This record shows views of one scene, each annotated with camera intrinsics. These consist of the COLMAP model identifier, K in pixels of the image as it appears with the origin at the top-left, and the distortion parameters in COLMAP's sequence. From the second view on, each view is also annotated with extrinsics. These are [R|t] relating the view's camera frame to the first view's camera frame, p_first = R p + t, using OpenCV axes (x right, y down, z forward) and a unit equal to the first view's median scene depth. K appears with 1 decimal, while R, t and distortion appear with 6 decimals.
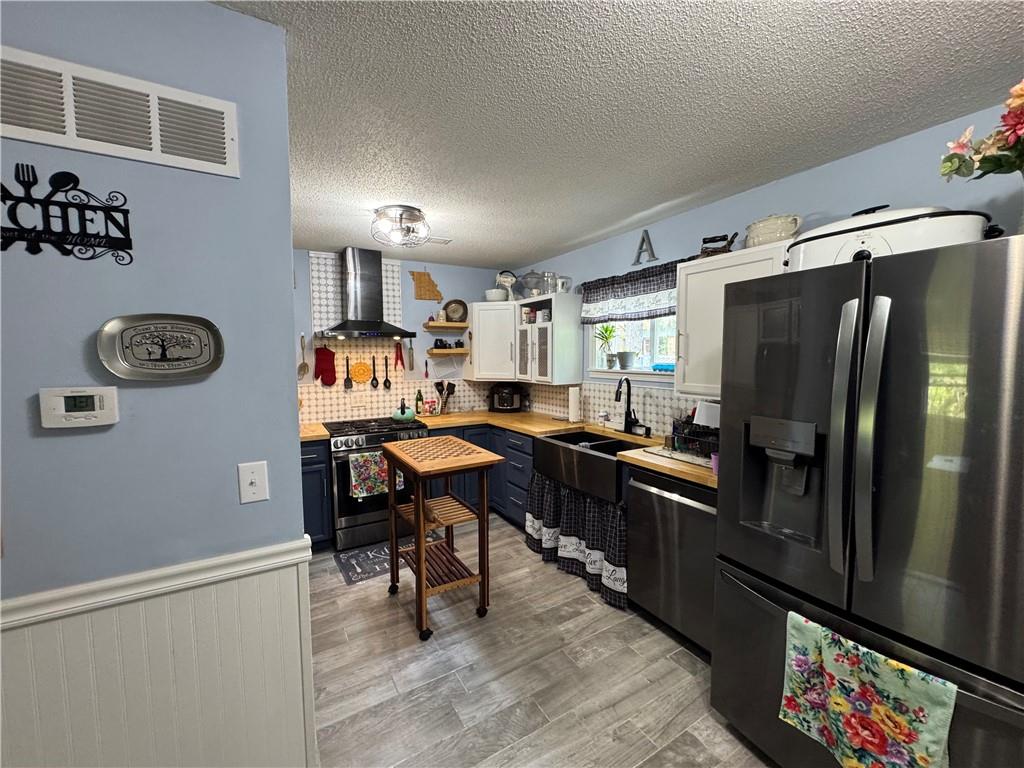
lens RADIAL K [[409.1, 0, 512.7], [0, 409.1, 385.5], [0, 0, 1]] dist [-0.003176, 0.000156]
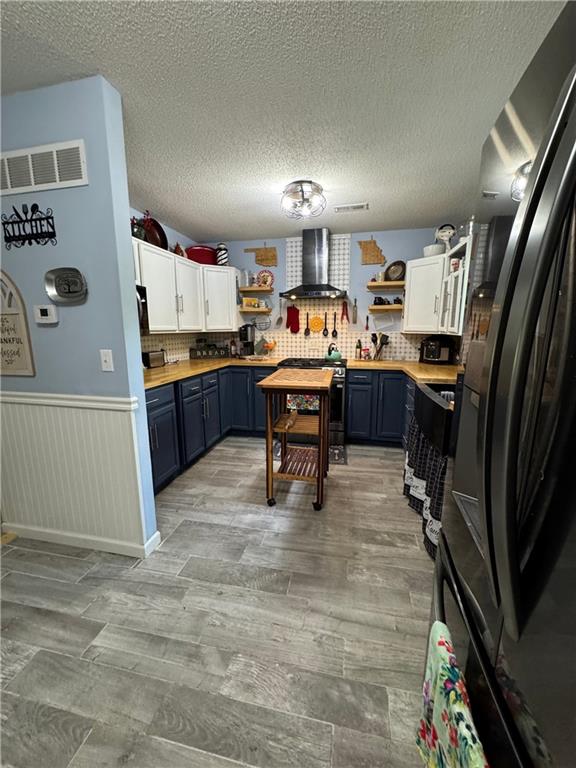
lens RADIAL K [[306.8, 0, 288.8], [0, 306.8, 383.5], [0, 0, 1]] dist [-0.003176, 0.000156]
pose [[0.733243, 0.128235, -0.667765, 0.292067], [-0.053847, 0.989922, 0.130974, 0.036668], [0.677831, -0.060079, 0.732759, 0.174094]]
